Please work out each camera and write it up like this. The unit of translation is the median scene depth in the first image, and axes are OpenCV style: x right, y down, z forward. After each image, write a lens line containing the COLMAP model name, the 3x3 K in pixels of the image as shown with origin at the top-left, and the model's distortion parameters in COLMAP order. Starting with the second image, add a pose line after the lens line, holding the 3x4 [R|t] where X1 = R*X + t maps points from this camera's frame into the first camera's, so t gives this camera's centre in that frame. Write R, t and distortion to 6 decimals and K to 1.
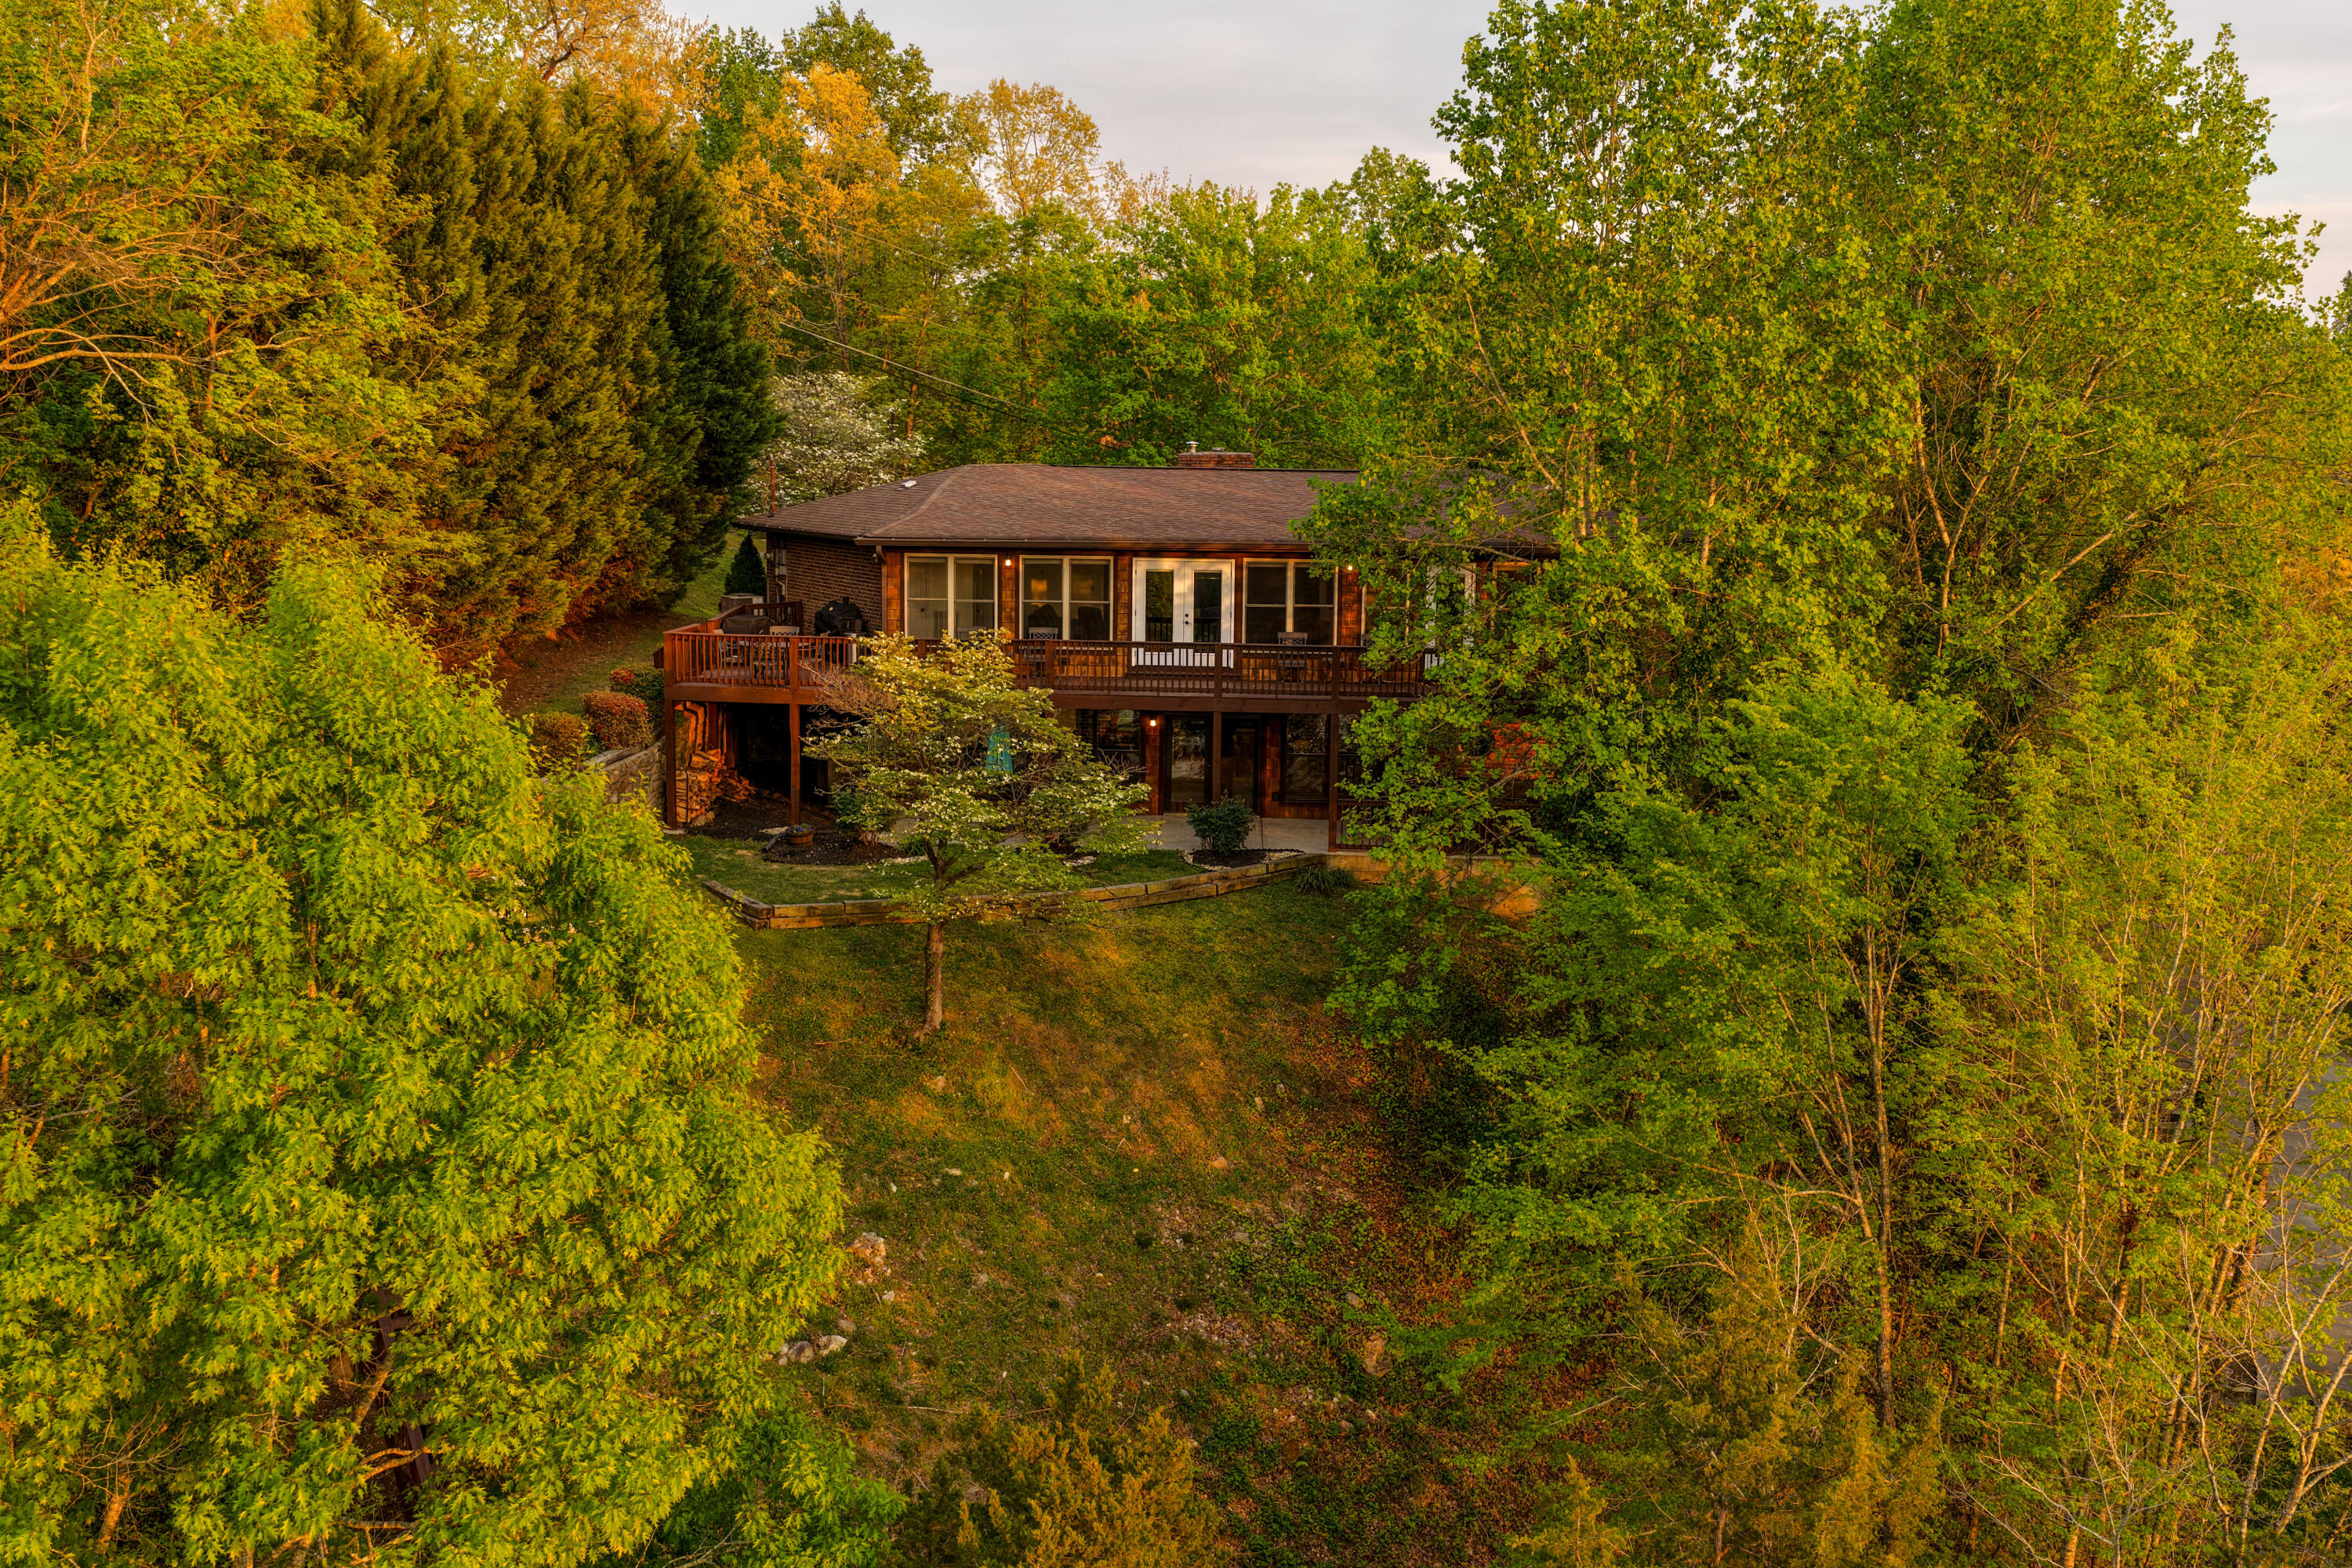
lens RADIAL K [[2204.2, 0, 1142.0], [0, 2204.2, 779.5], [0, 0, 1]] dist [-0.000861, 0.025107]
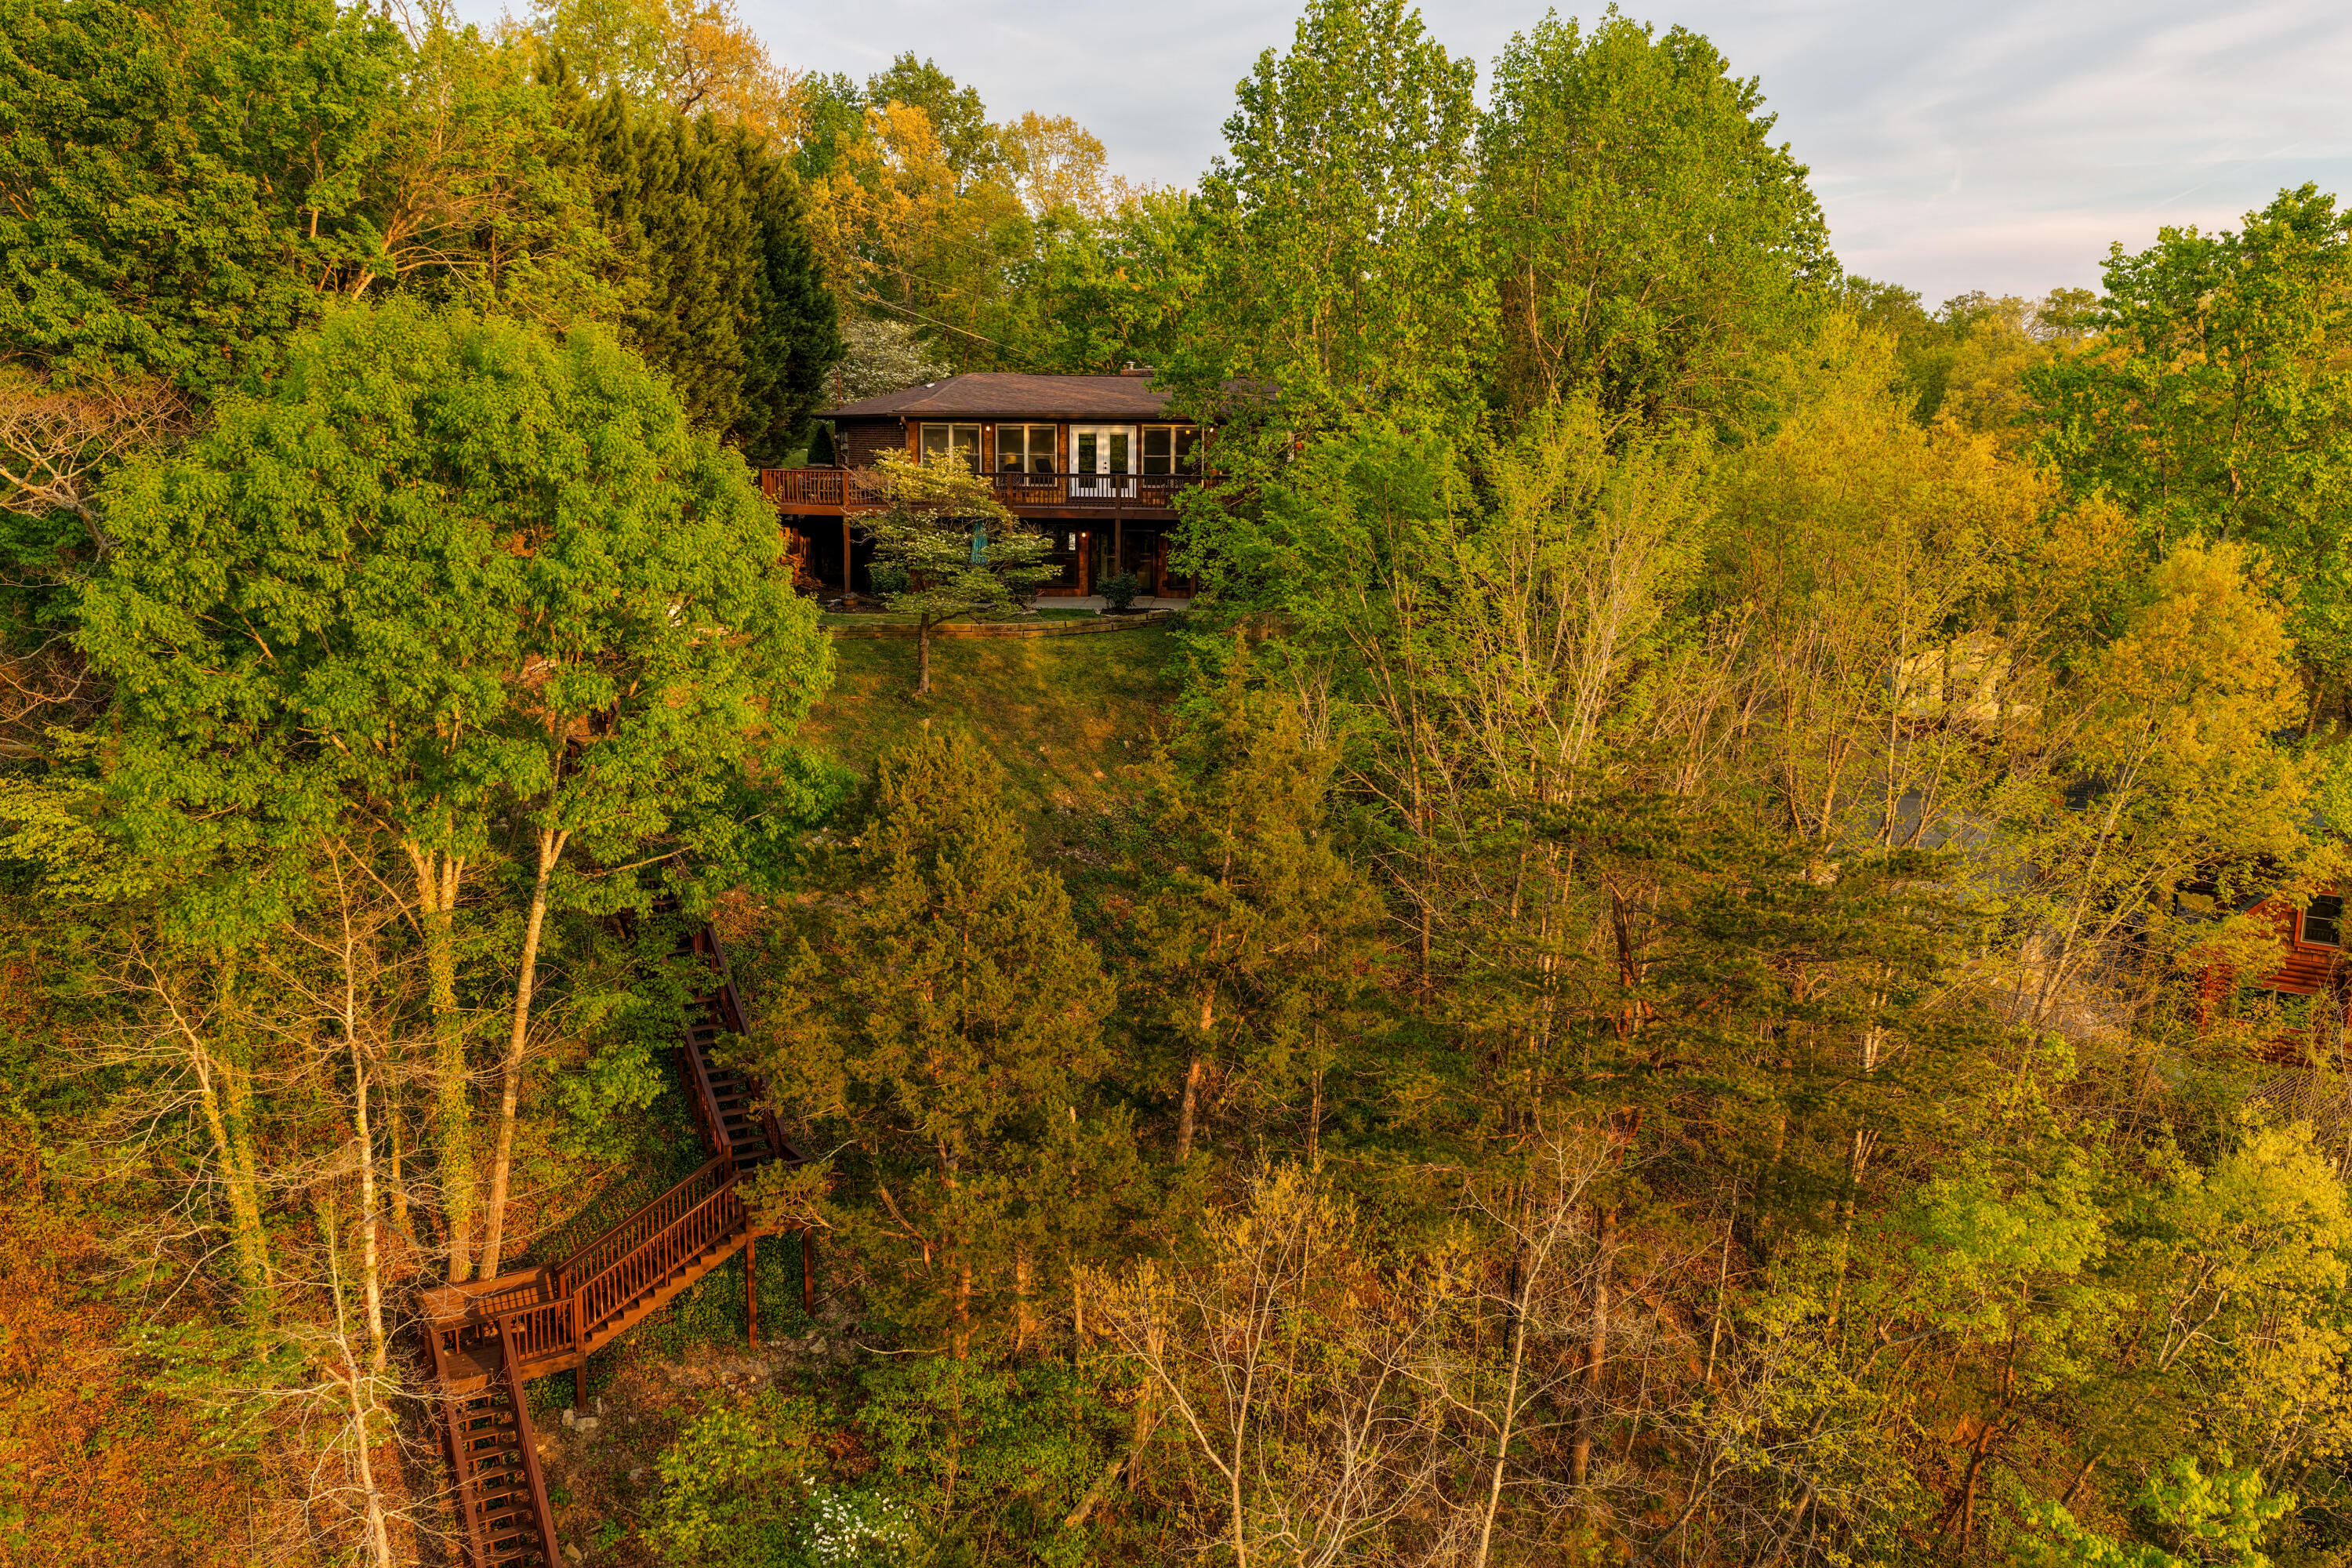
lens RADIAL K [[1937.7, 0, 1151.4], [0, 1937.7, 782.7], [0, 0, 1]] dist [-0.005398, 0.002634]
pose [[0.999644, 0.002487, -0.026582, 0.085869], [-0.001834, 0.999697, 0.024532, 0.110159], [0.026635, -0.024475, 0.999346, -0.330179]]
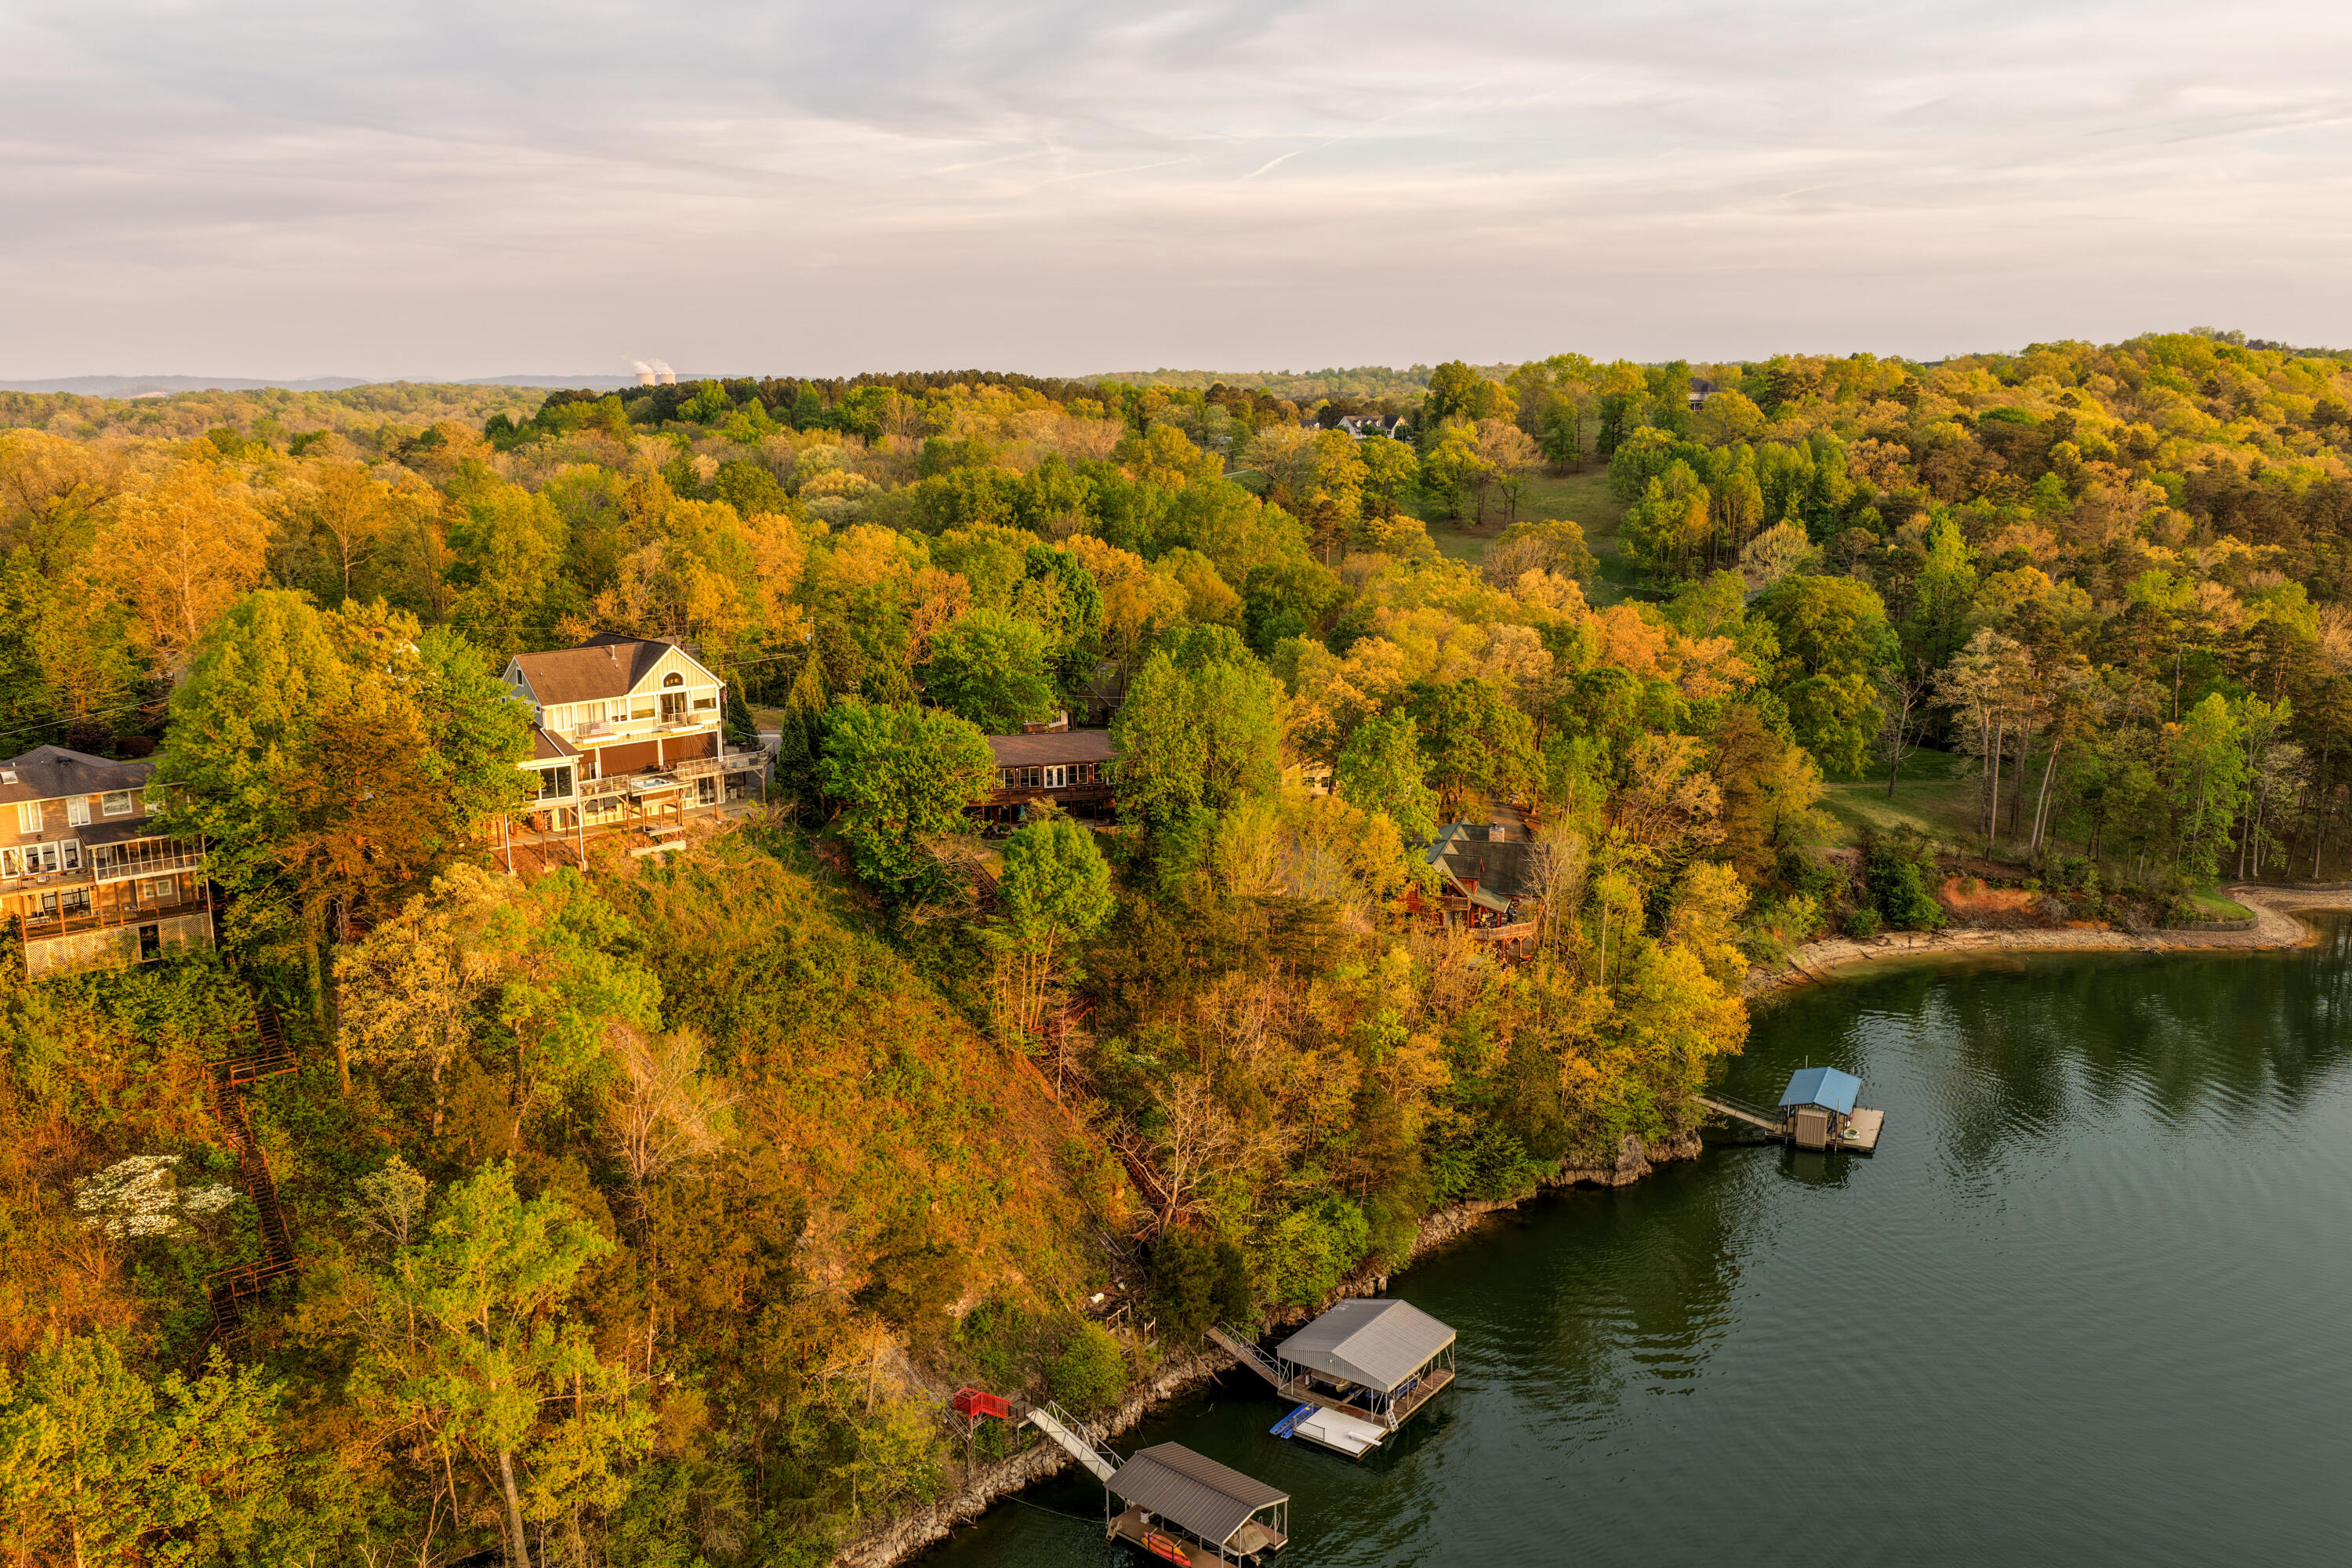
lens RADIAL K [[1937.7, 0, 1151.4], [0, 1937.7, 782.7], [0, 0, 1]] dist [-0.005398, 0.002634]
pose [[0.948590, -0.082426, 0.305587, -0.992395], [0.067355, 0.995950, 0.059556, -0.282467], [-0.309259, -0.035912, 0.950300, -2.800065]]
